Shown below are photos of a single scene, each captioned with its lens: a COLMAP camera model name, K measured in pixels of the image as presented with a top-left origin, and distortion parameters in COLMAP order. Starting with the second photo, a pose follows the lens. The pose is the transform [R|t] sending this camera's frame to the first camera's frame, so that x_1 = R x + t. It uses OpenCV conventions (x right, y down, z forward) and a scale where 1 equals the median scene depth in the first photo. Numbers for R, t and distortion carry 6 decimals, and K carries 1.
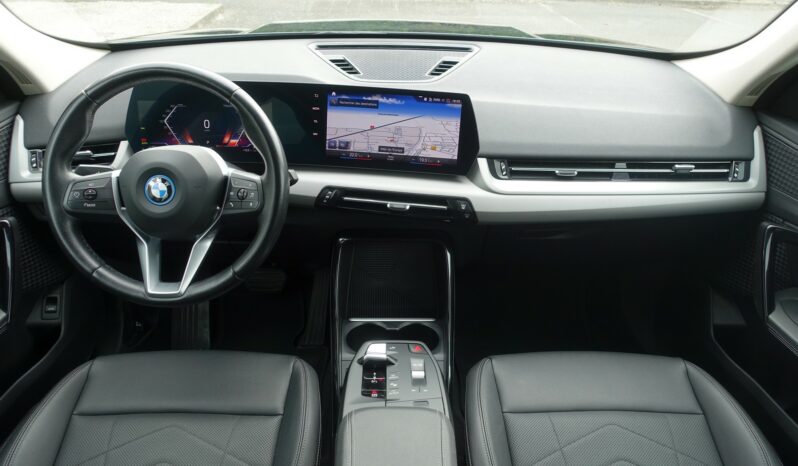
lens RADIAL K [[537.4, 0, 399.0], [0, 537.4, 233.0], [0, 0, 1]] dist [-0.013058, 0.000547]
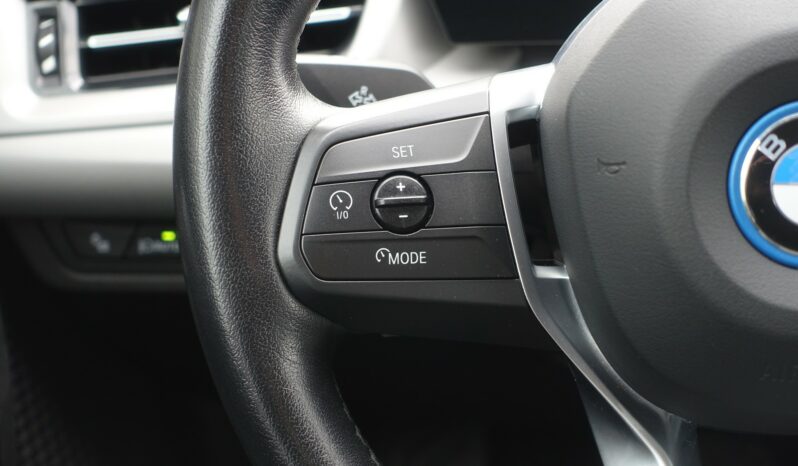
lens RADIAL K [[1336.9, 0, 399.0], [0, 1336.9, 233.0], [0, 0, 1]] dist [-0.126163, -0.006792]
pose [[0.980353, 0.012580, -0.196851, -0.407073], [-0.014263, 0.999873, -0.007136, -0.048526], [0.196736, 0.009803, 0.980407, 0.442837]]
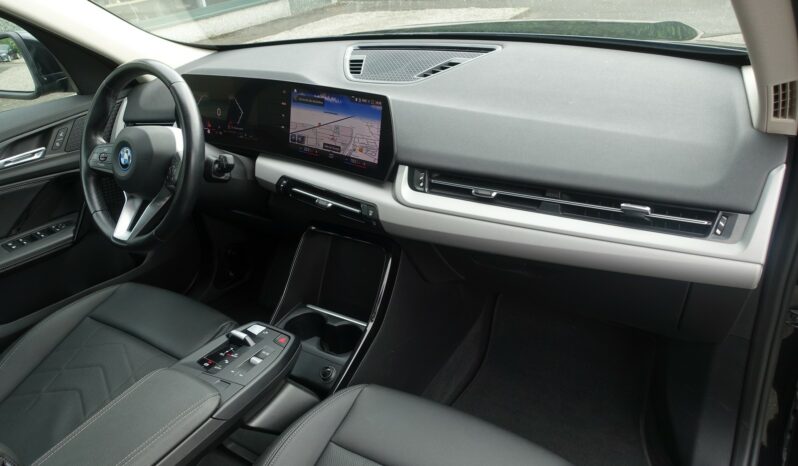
lens RADIAL K [[537.4, 0, 399.0], [0, 537.4, 233.0], [0, 0, 1]] dist [-0.013058, 0.000547]
pose [[0.836409, 0.176393, -0.518947, 0.659488], [-0.179039, 0.982790, 0.045490, -0.066044], [0.518040, 0.054863, 0.853595, 0.208098]]
